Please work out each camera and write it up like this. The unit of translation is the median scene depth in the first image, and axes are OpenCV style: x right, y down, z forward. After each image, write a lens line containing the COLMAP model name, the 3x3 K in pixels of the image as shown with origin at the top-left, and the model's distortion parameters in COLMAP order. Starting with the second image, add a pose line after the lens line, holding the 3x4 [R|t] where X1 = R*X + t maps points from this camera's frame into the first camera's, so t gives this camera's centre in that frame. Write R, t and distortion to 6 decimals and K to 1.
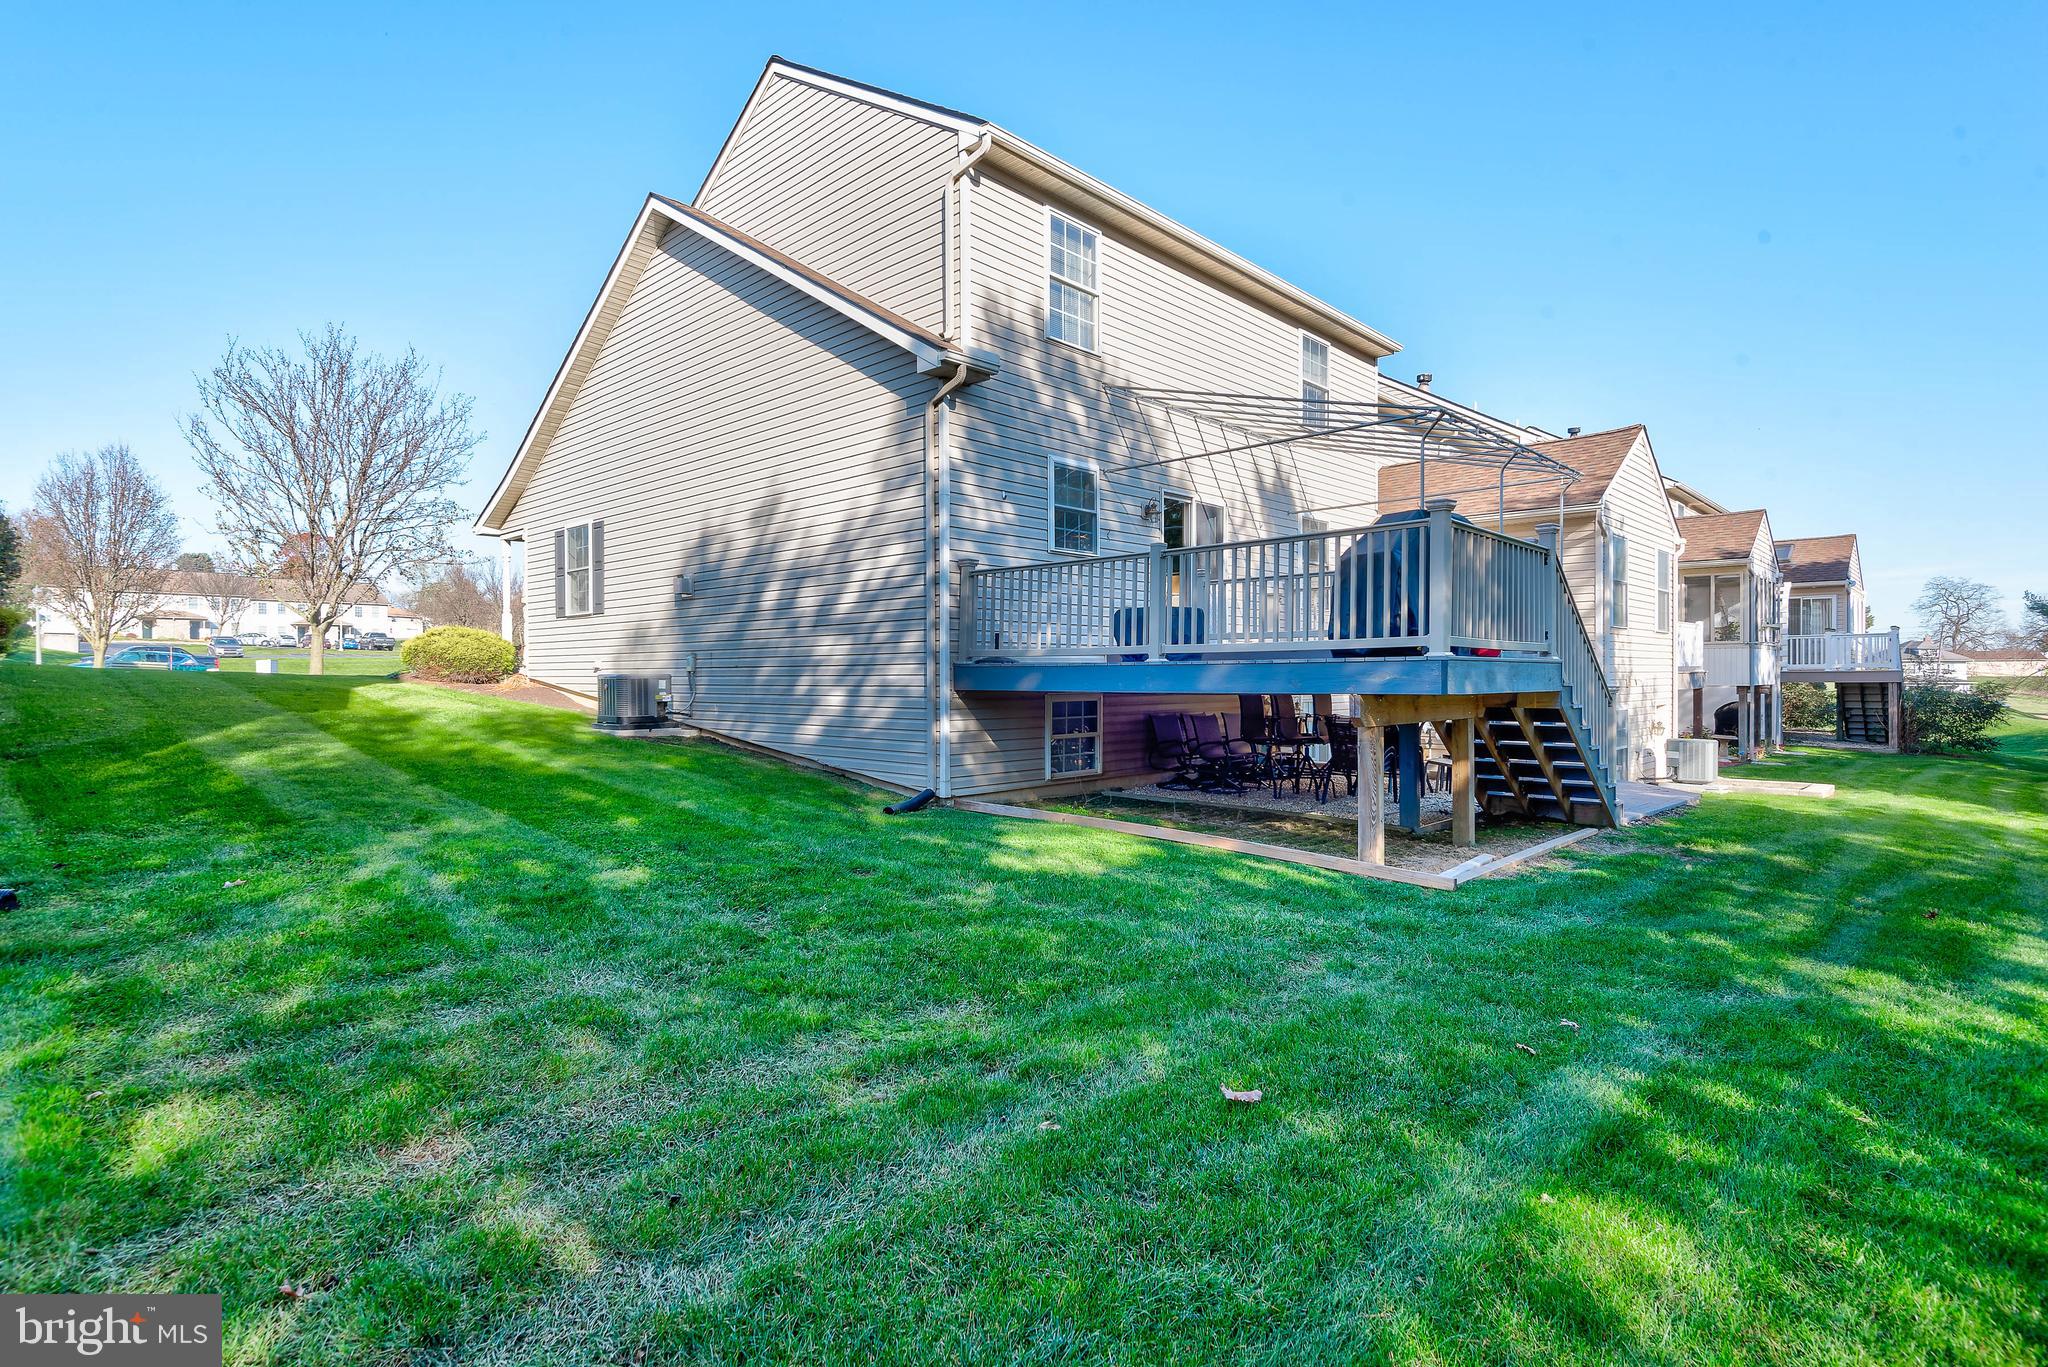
lens RADIAL K [[1002.2, 0, 1031.5], [0, 1002.2, 680.5], [0, 0, 1]] dist [-0.002158, -0.000086]
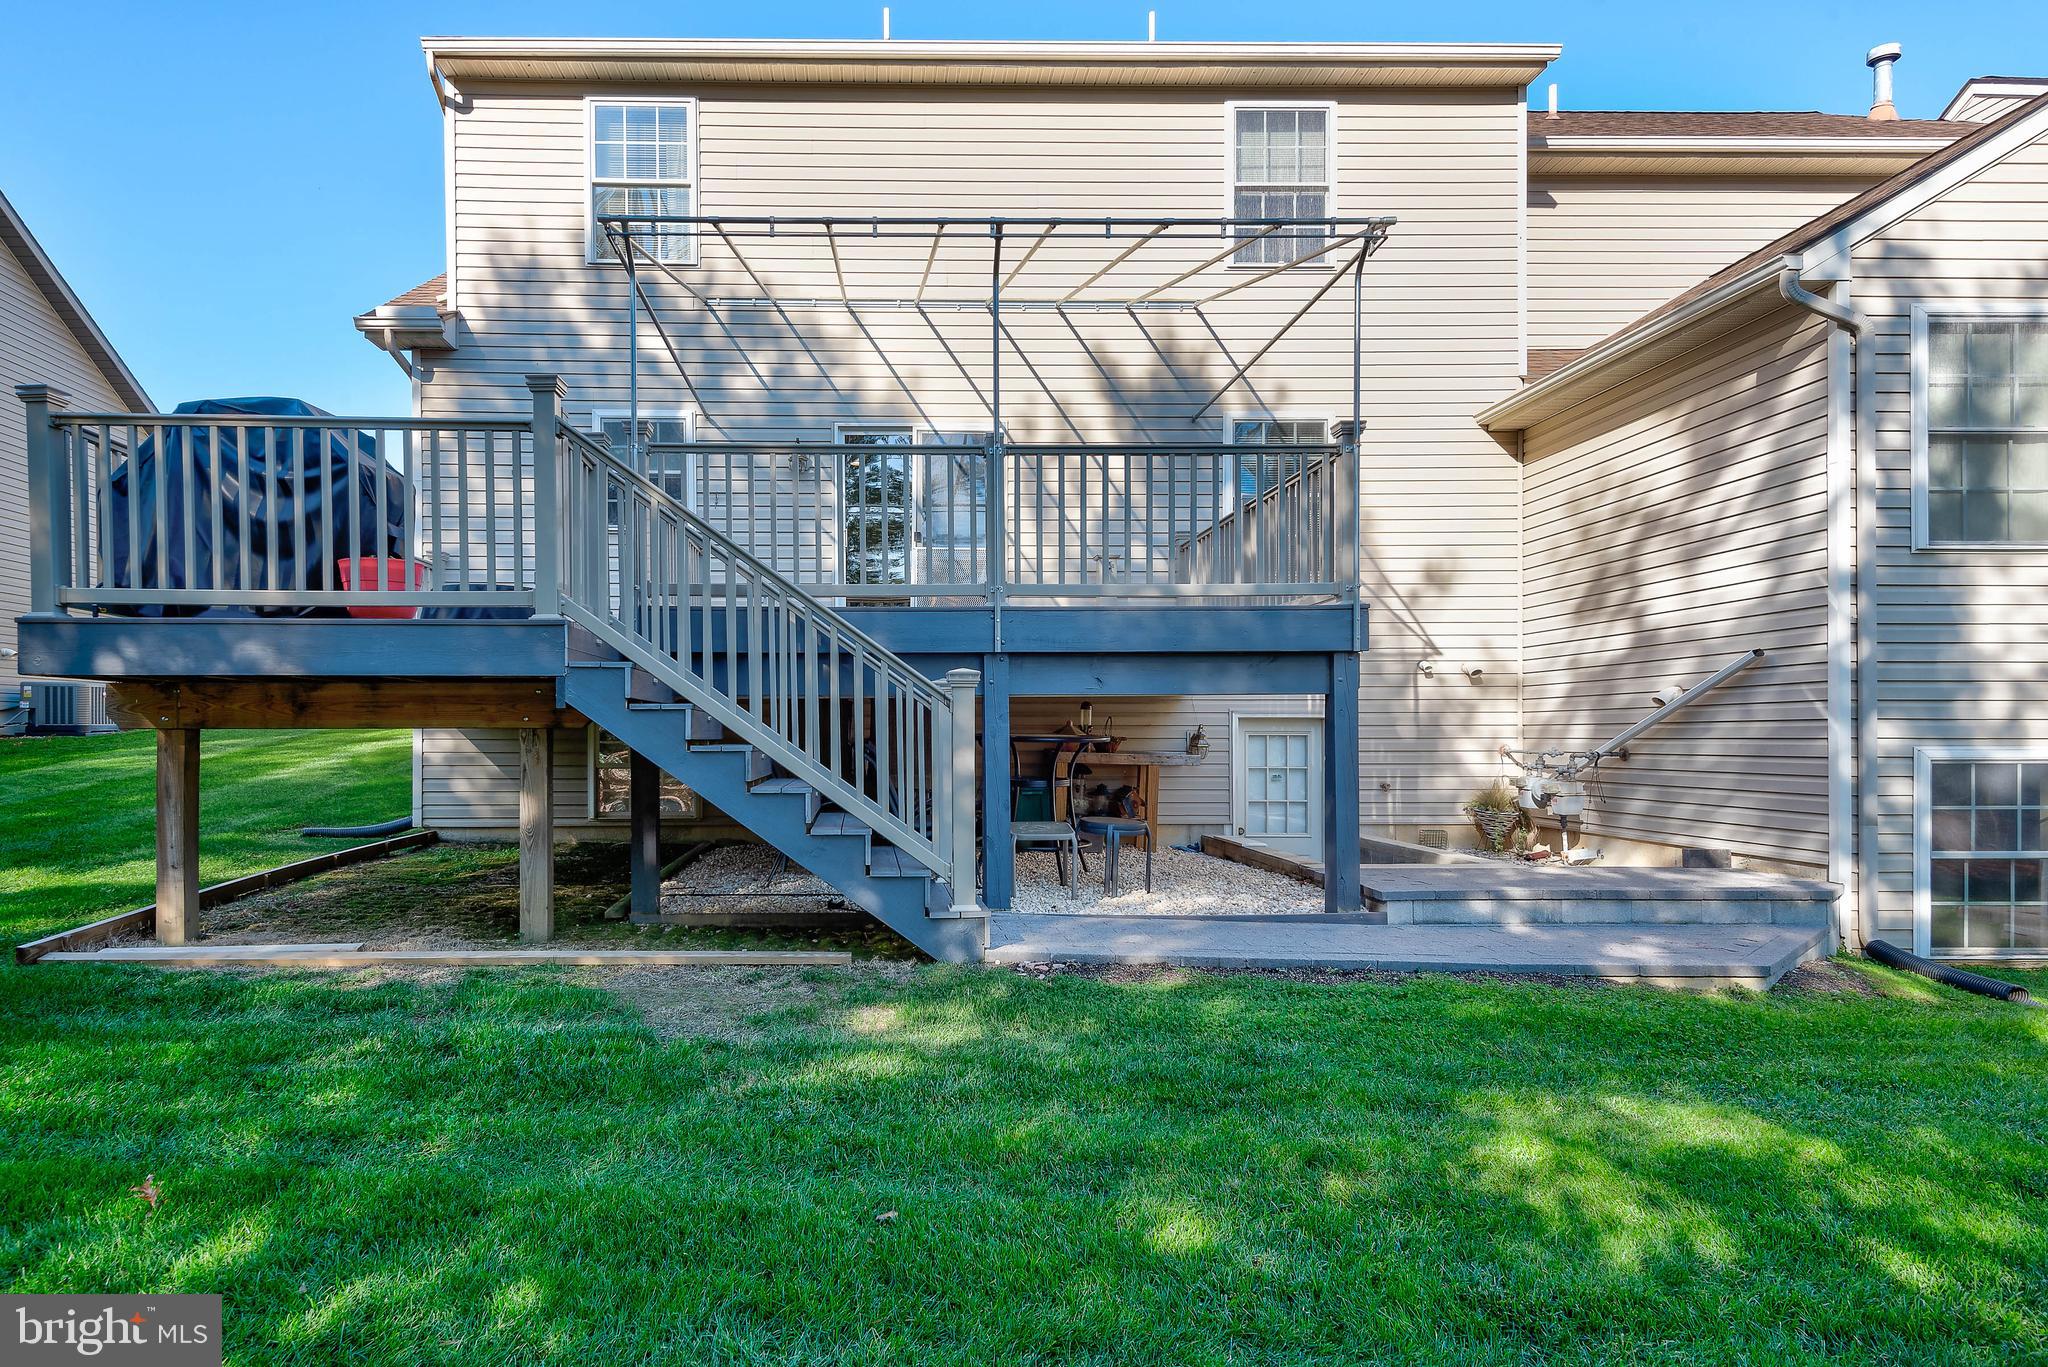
lens RADIAL K [[1133.9, 0, 924.0], [0, 1133.9, 736.2], [0, 0, 1]] dist [0.012690, -0.000391]
pose [[0.696209, -0.001648, -0.717837, 0.822670], [-0.011820, 0.999835, -0.013759, 0.041263], [0.717742, 0.018064, 0.696075, 0.551710]]
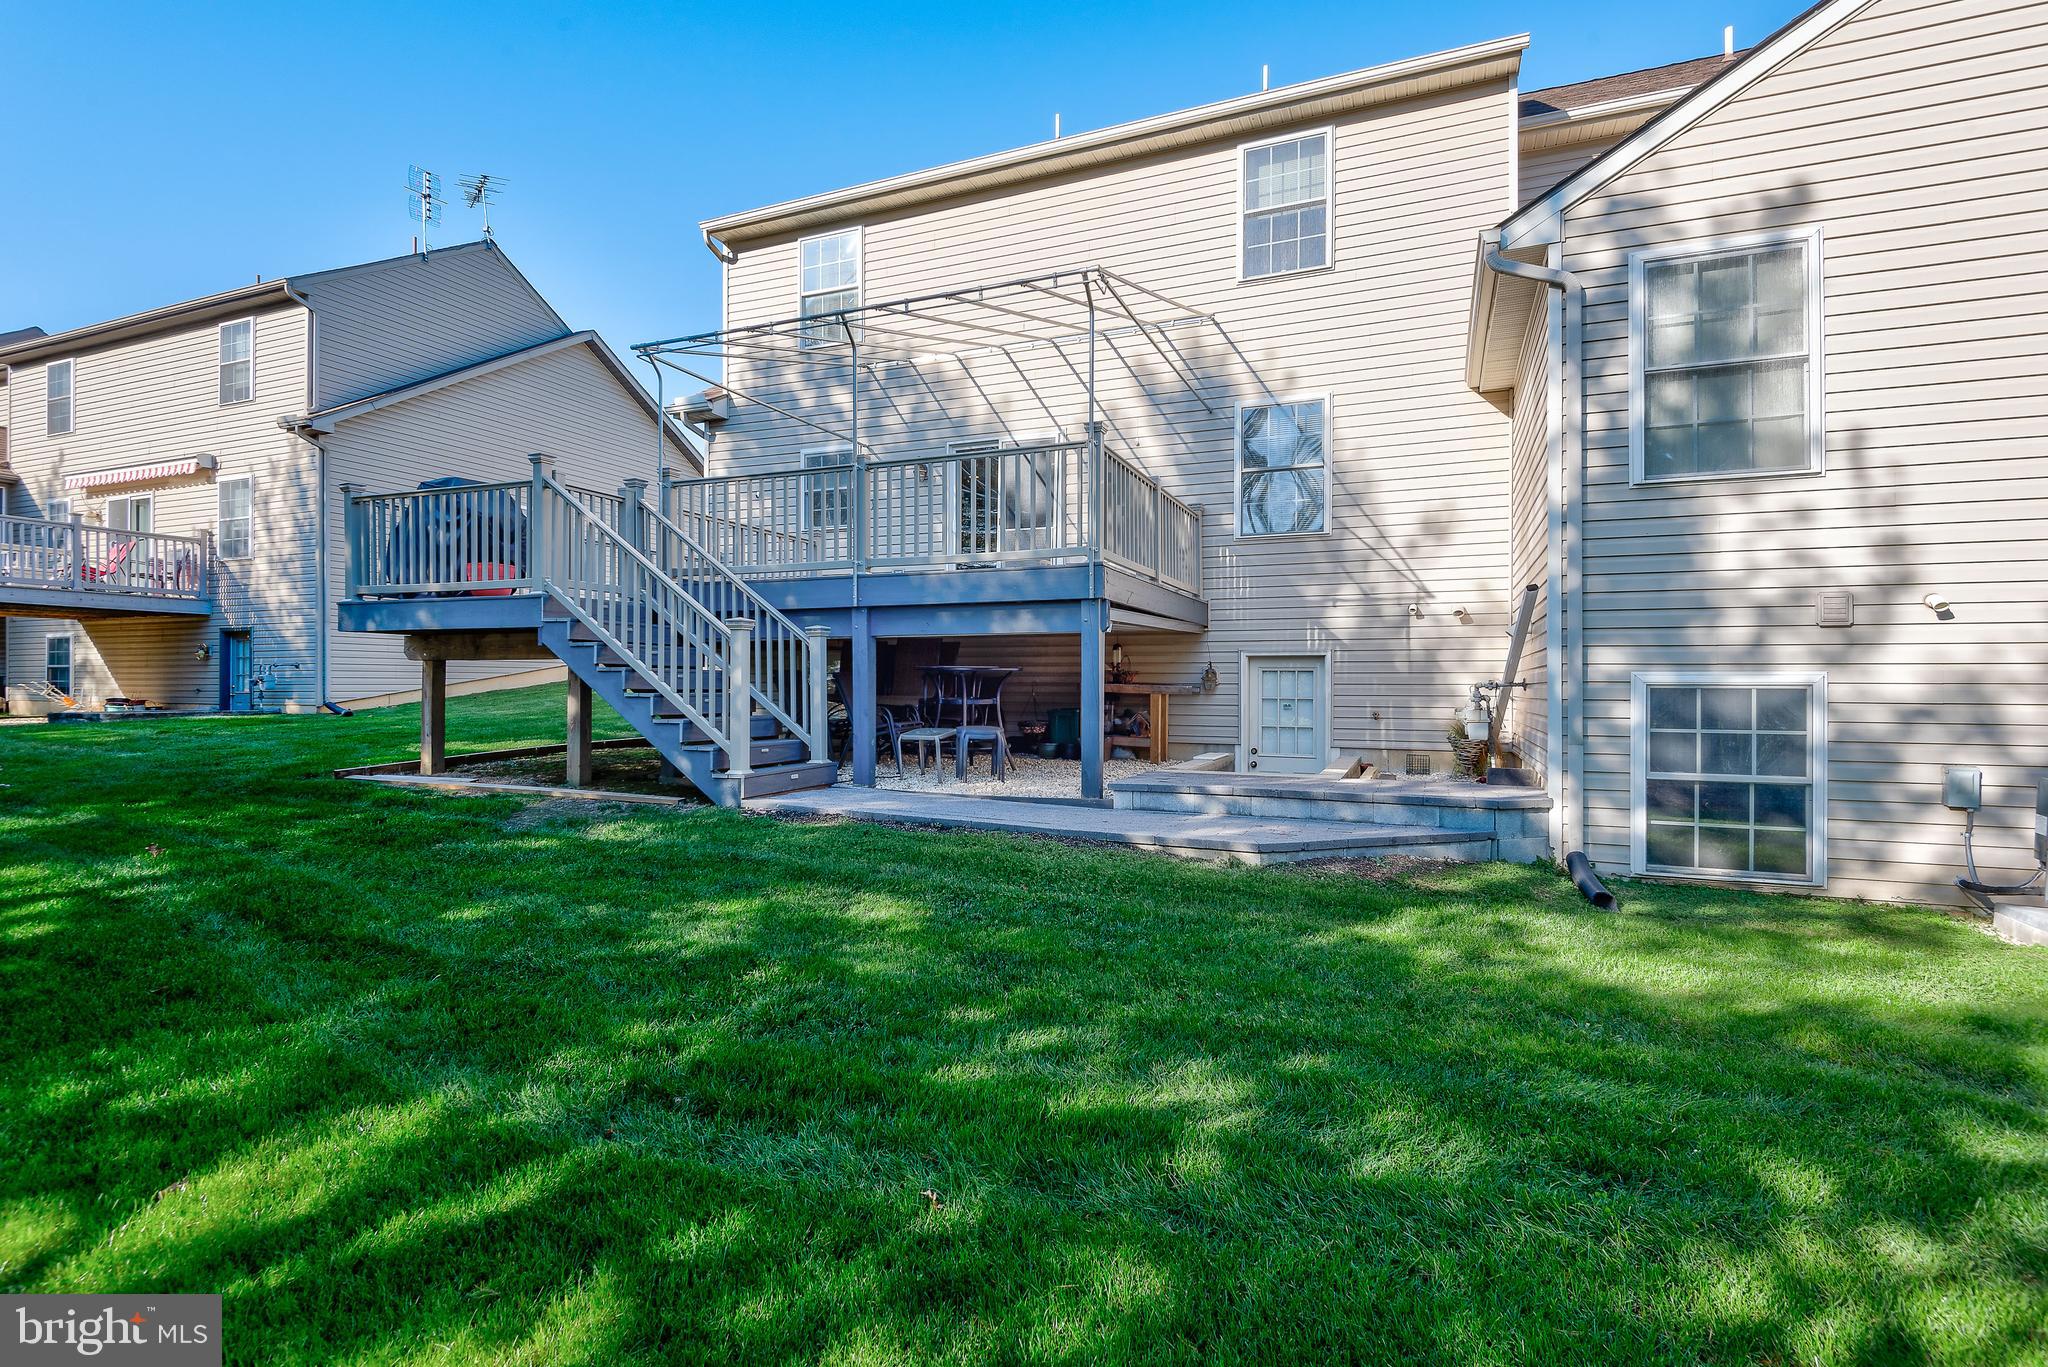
lens RADIAL K [[960.5, 0, 1024.3], [0, 960.5, 681.4], [0, 0, 1]] dist [0.007238, -0.001164]
pose [[0.354152, -0.003886, -0.935180, 1.122400], [-0.021154, 0.999702, -0.012165, 0.051107], [0.934948, 0.024091, 0.353965, 0.829803]]
